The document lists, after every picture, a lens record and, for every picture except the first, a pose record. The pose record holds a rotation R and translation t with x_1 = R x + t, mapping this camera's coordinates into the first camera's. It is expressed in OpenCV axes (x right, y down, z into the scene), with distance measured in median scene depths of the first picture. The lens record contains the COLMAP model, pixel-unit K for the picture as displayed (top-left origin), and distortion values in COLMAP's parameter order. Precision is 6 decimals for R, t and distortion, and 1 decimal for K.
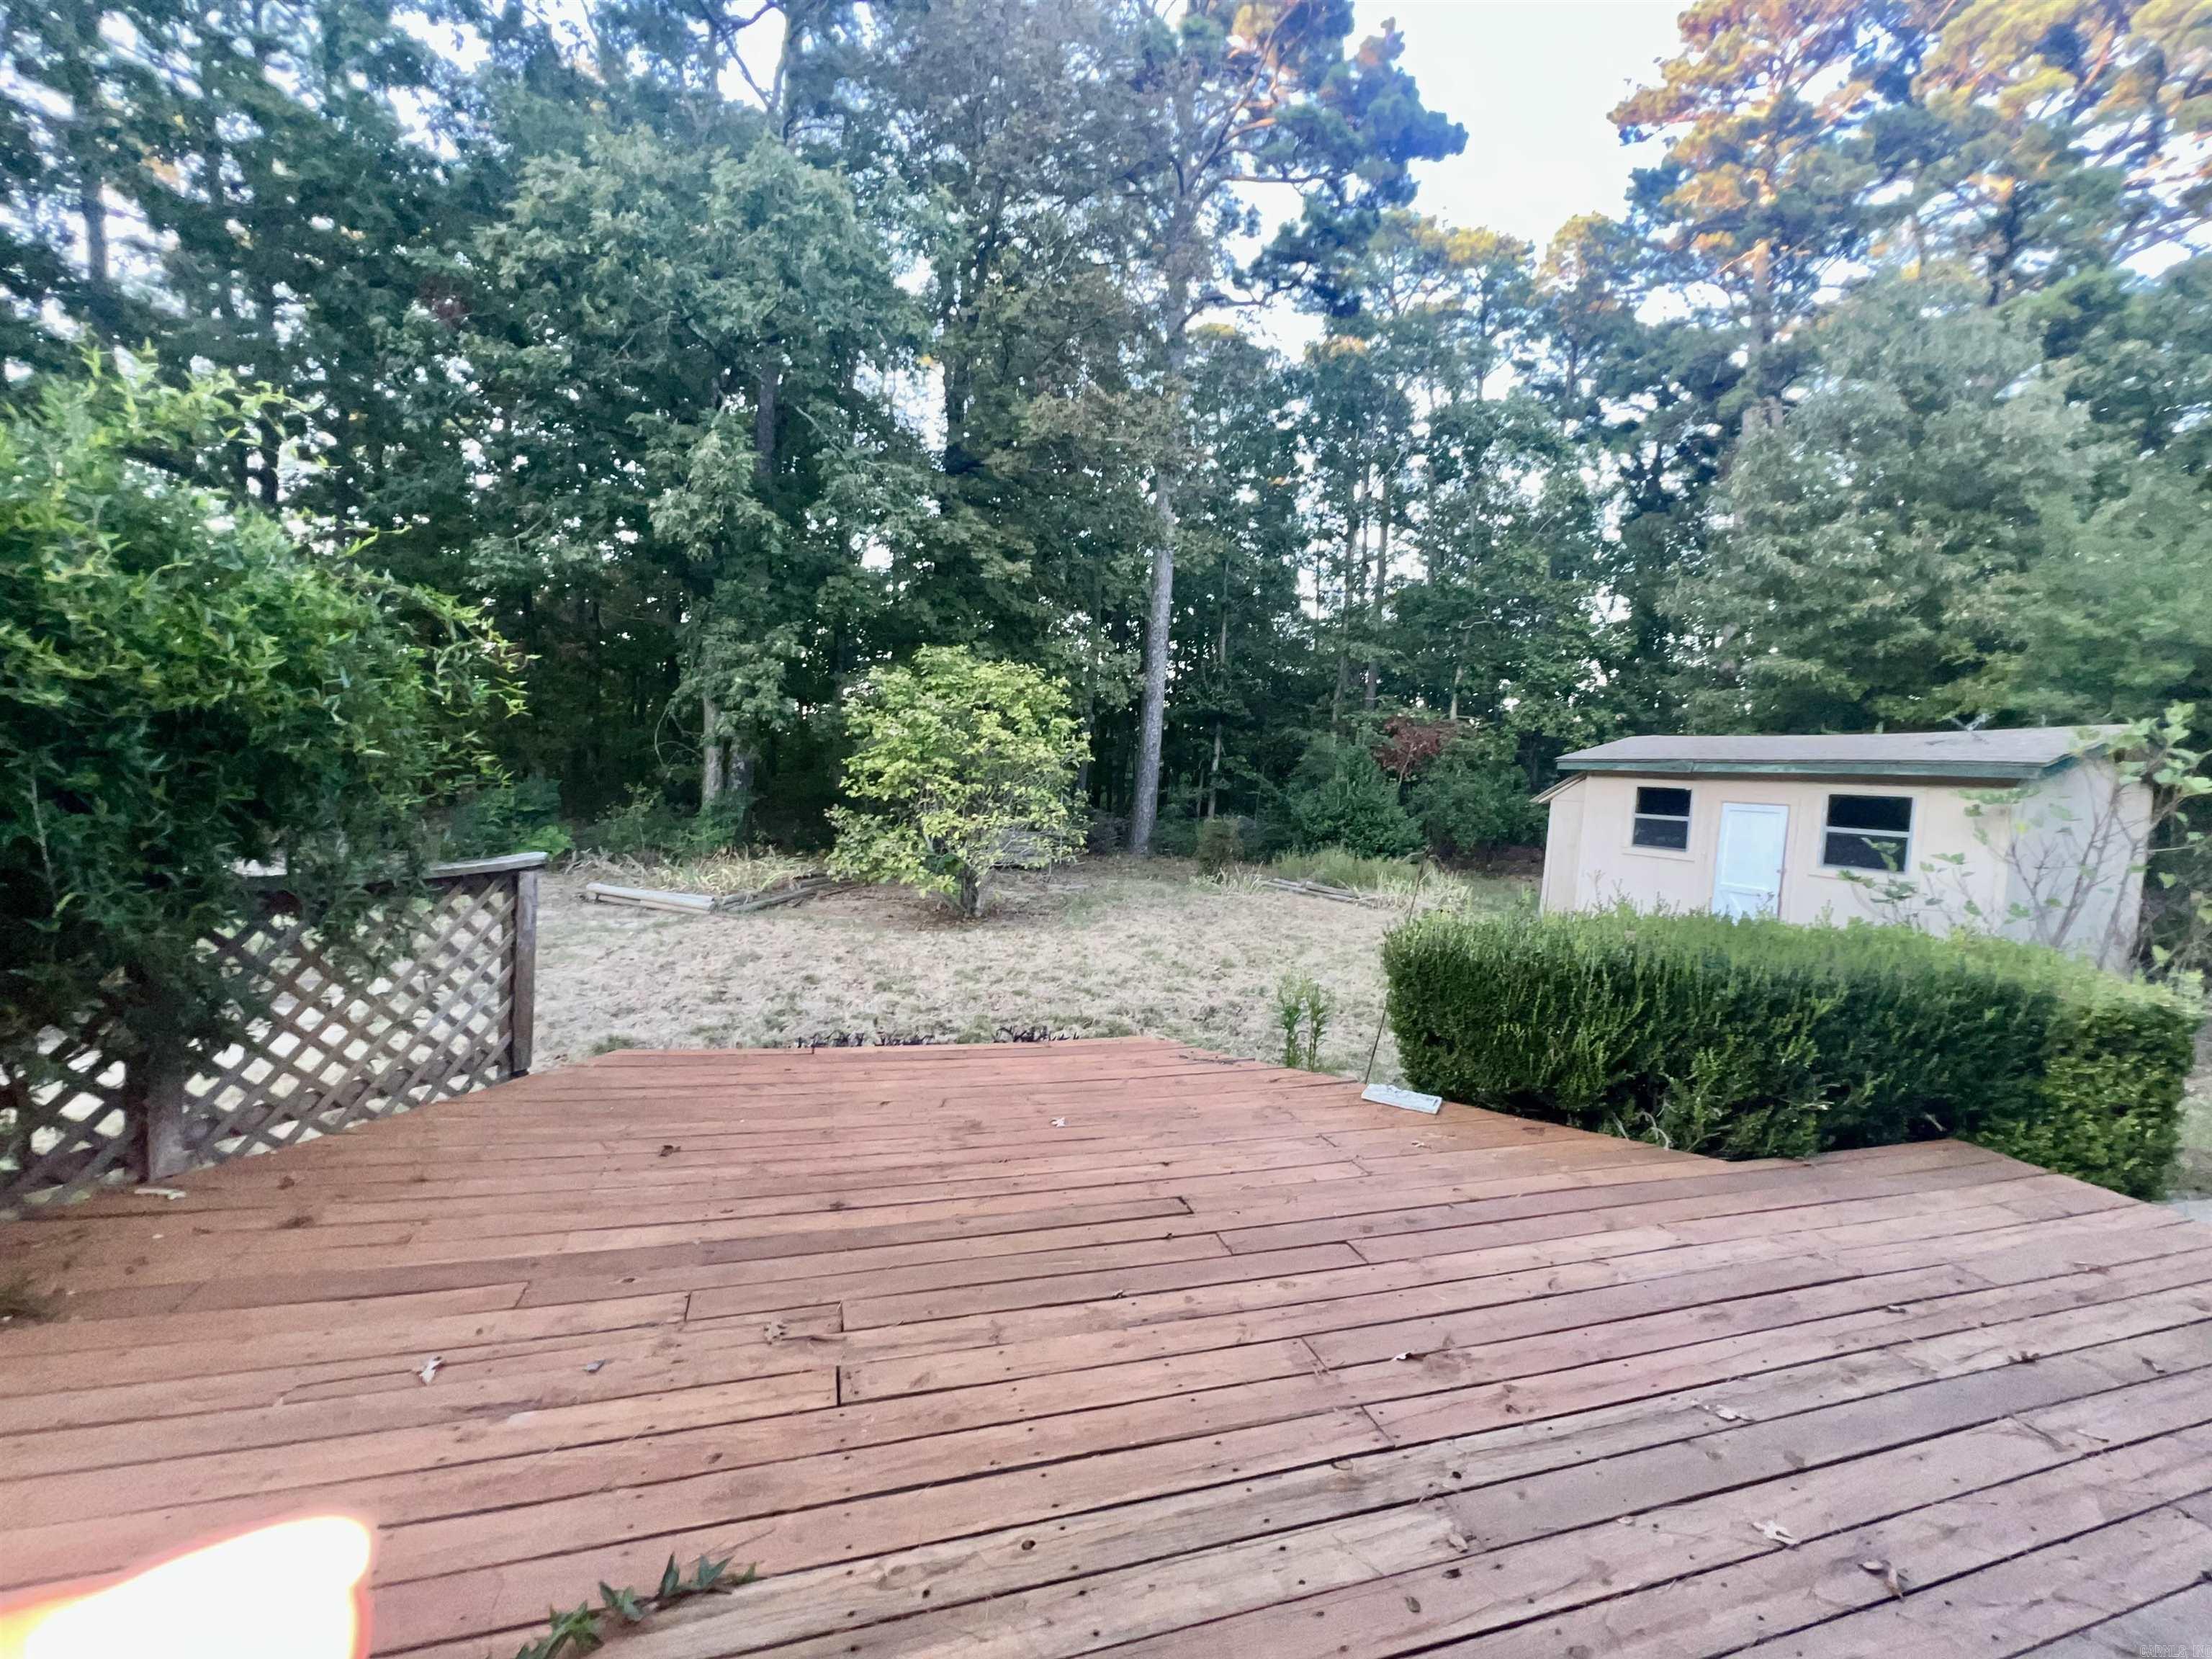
lens RADIAL K [[887.4, 0, 1106.0], [0, 887.4, 829.5], [0, 0, 1]] dist [-0.002277, 0.000277]
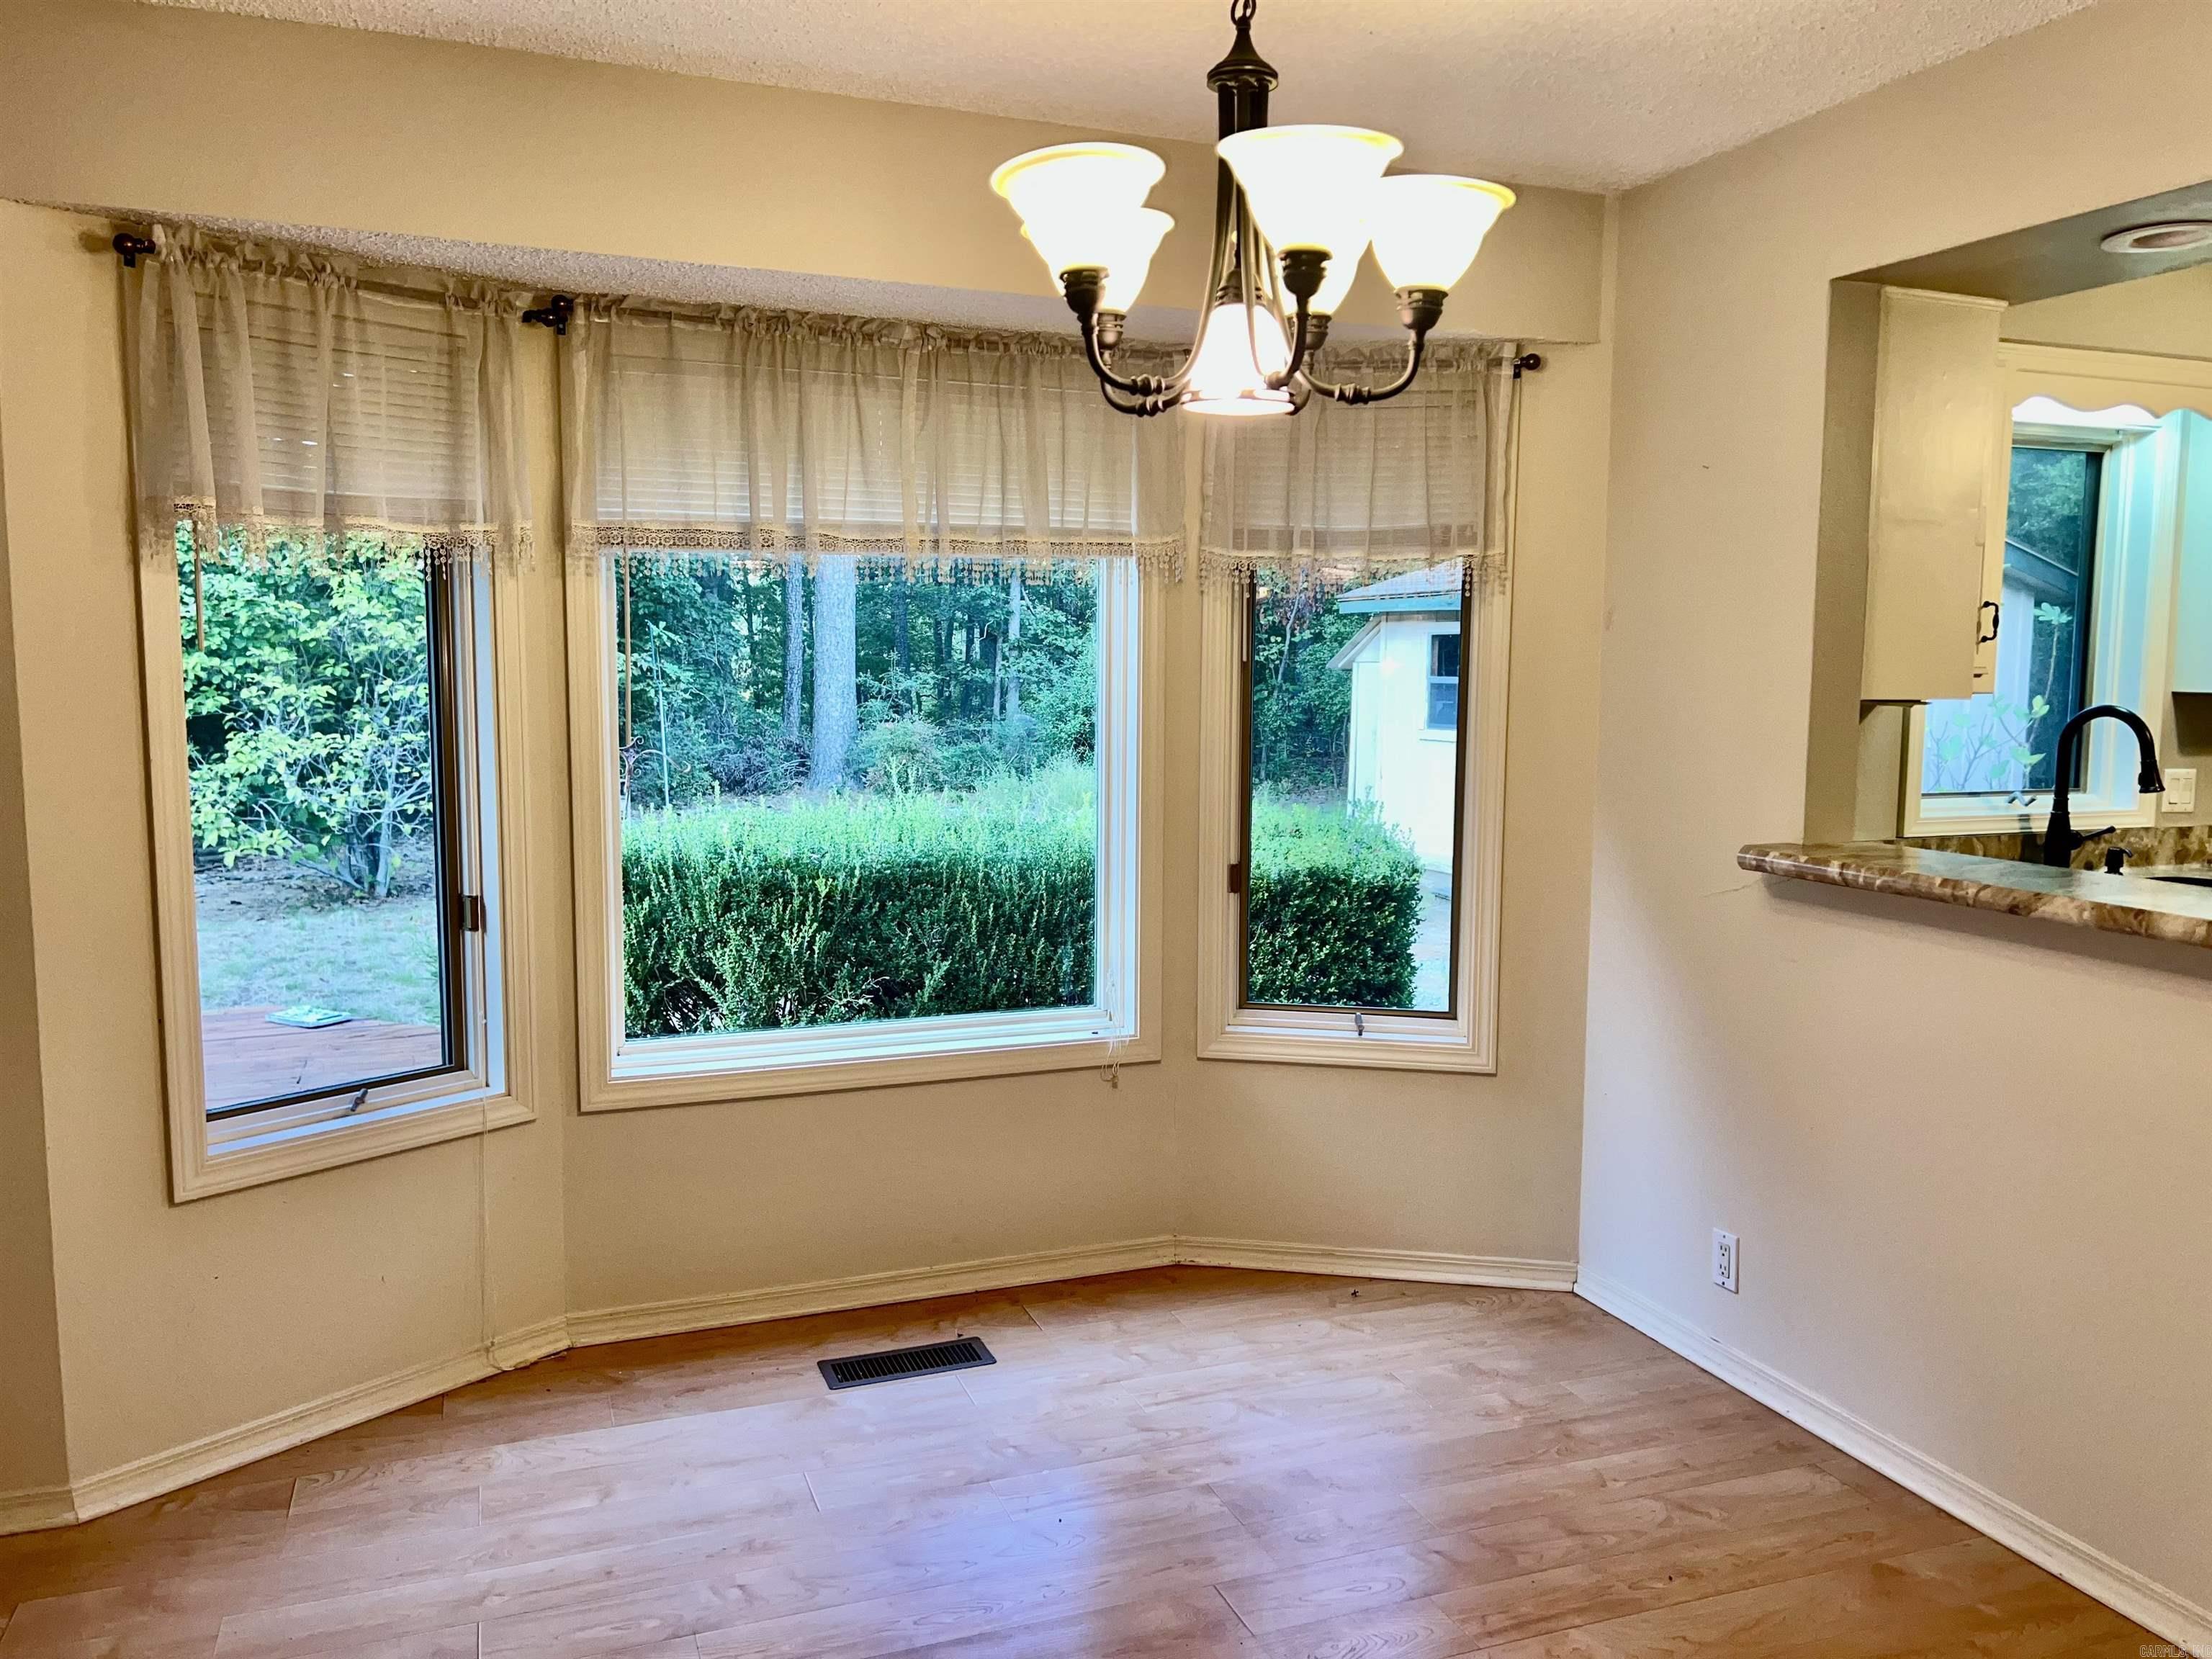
lens RADIAL K [[1671.9, 0, 1106.0], [0, 1671.9, 829.5], [0, 0, 1]] dist [0.029247, -0.001674]
pose [[0.997095, -0.059806, 0.047159, 0.303241], [0.057551, 0.997198, 0.047790, 0.022691], [-0.049885, -0.044937, 0.997744, -0.208847]]
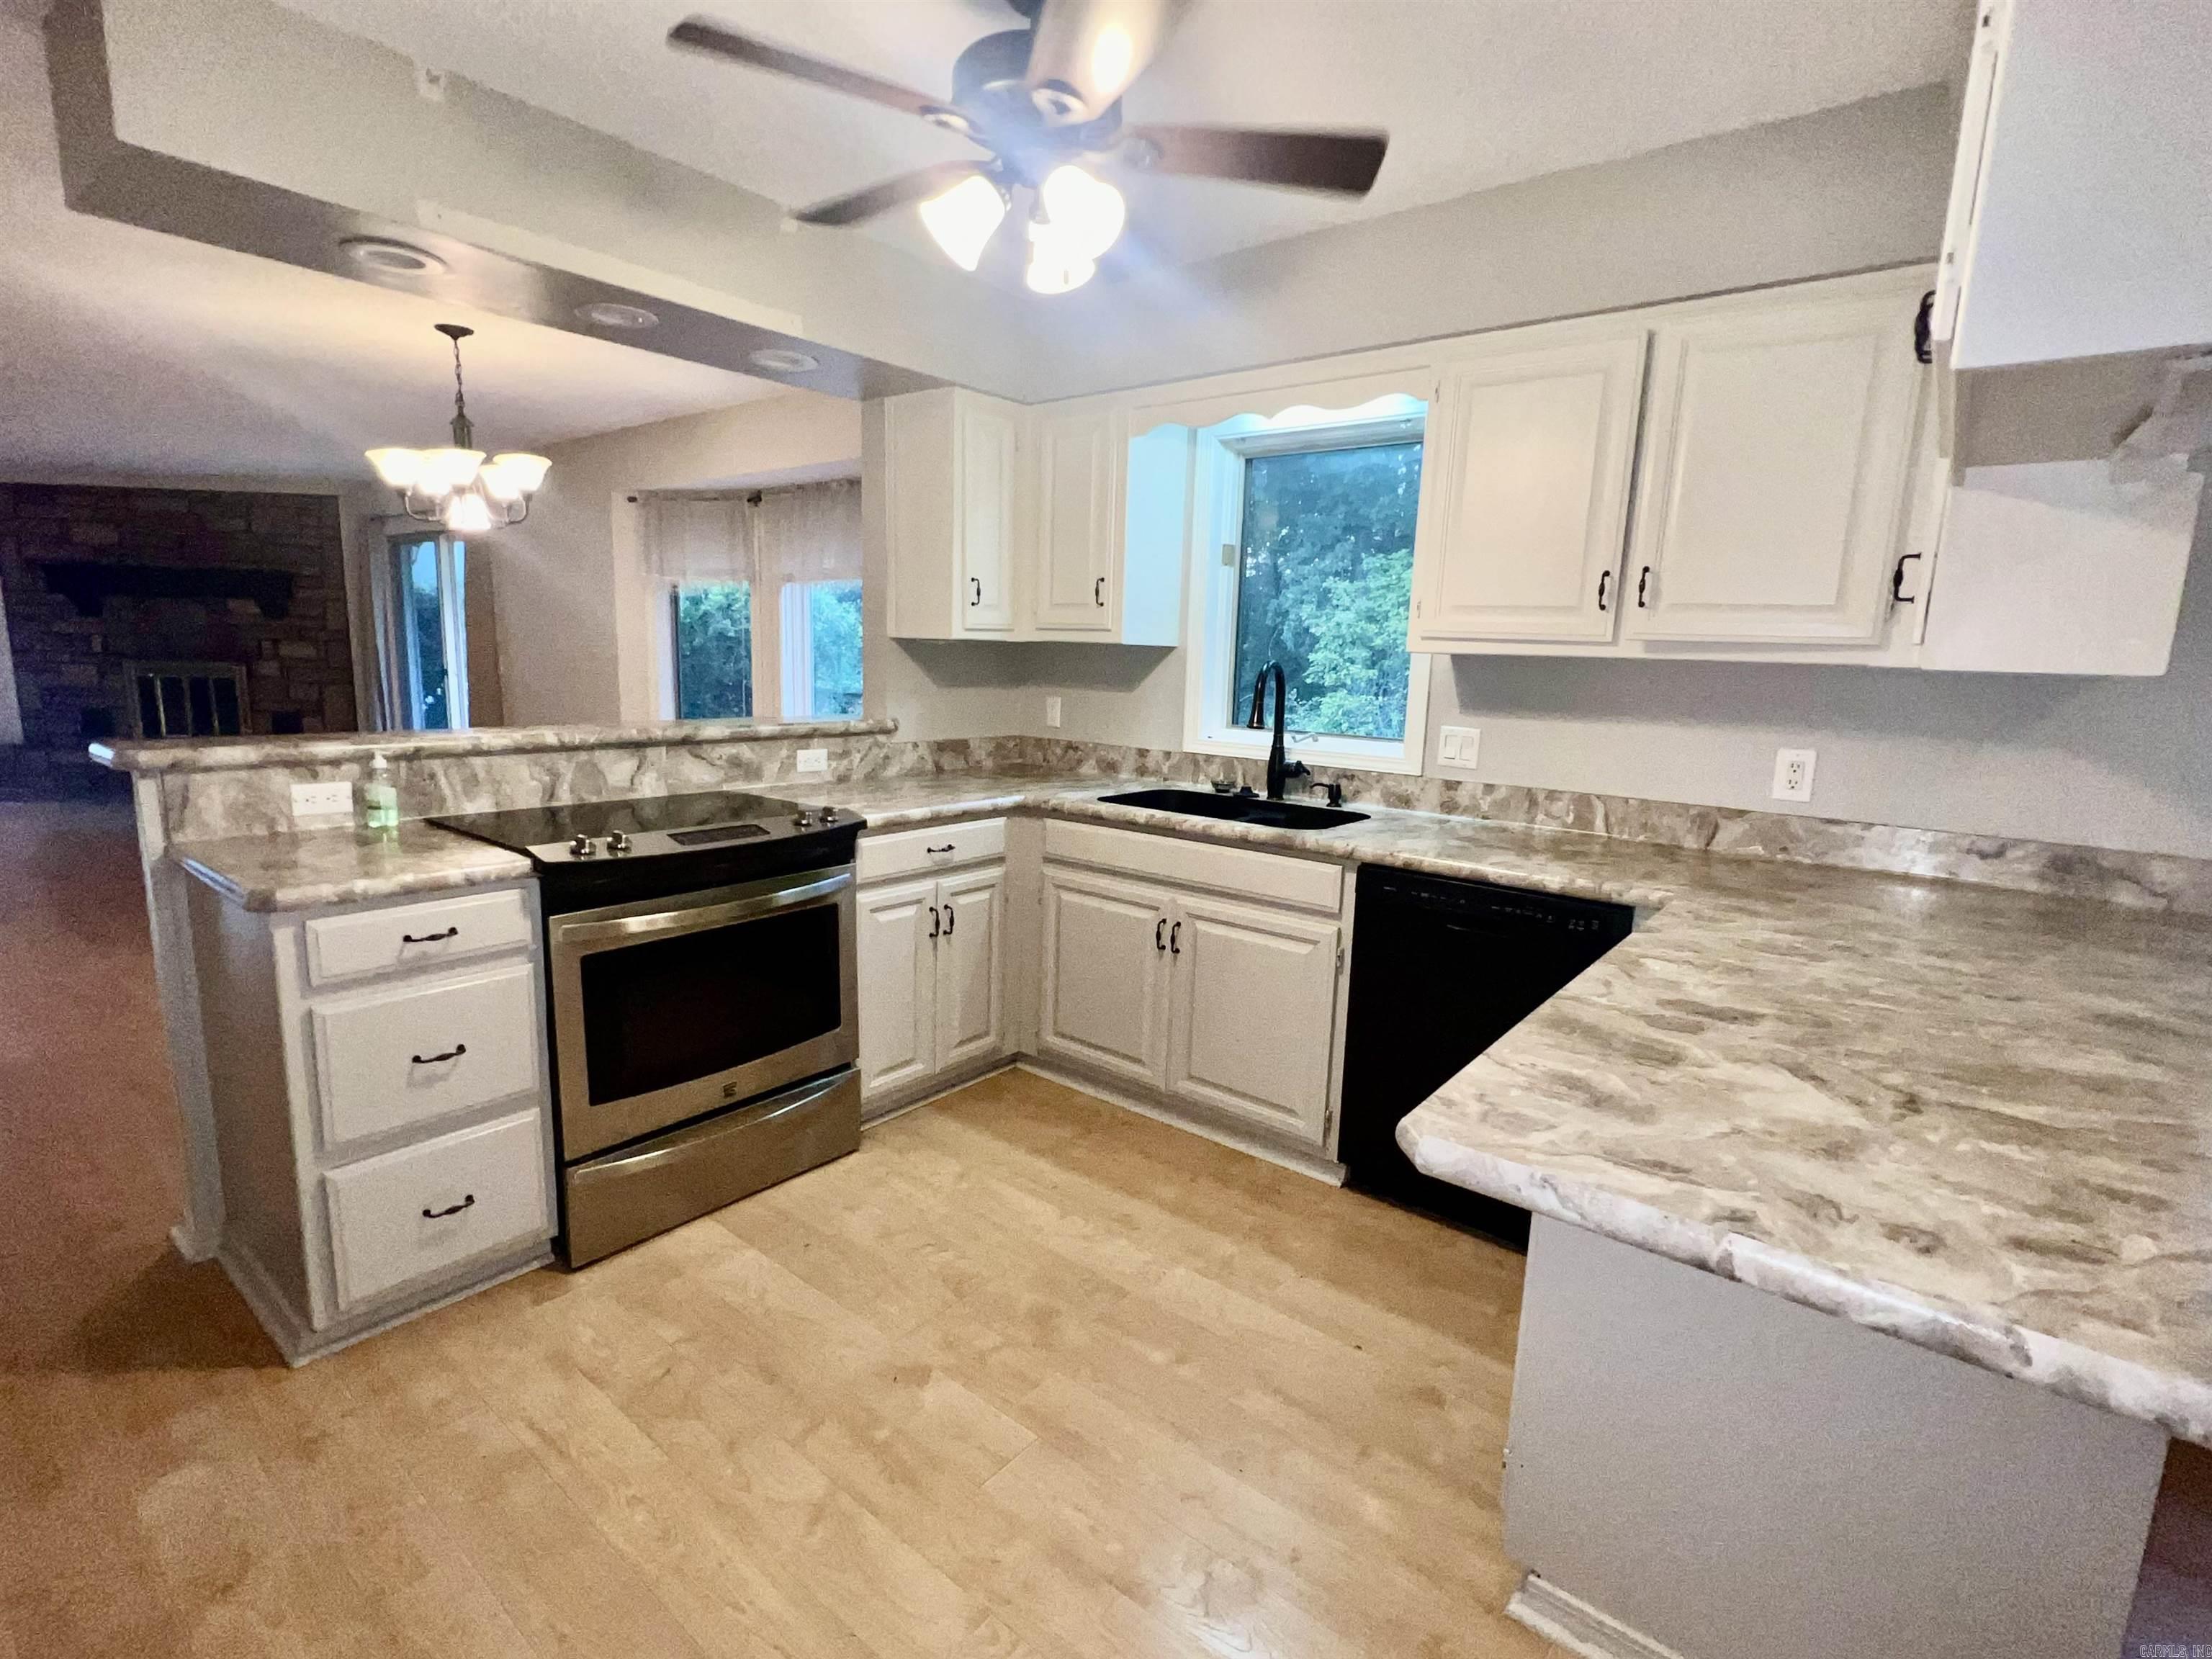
lens RADIAL K [[1048.6, 0, 1106.0], [0, 1048.6, 829.5], [0, 0, 1]] dist [-0.001507, -0.000188]
pose [[0.548700, 0.097976, -0.830258, 0.716672], [-0.045874, 0.995141, 0.087116, 0.046784], [0.834760, -0.009713, 0.550529, -0.060396]]
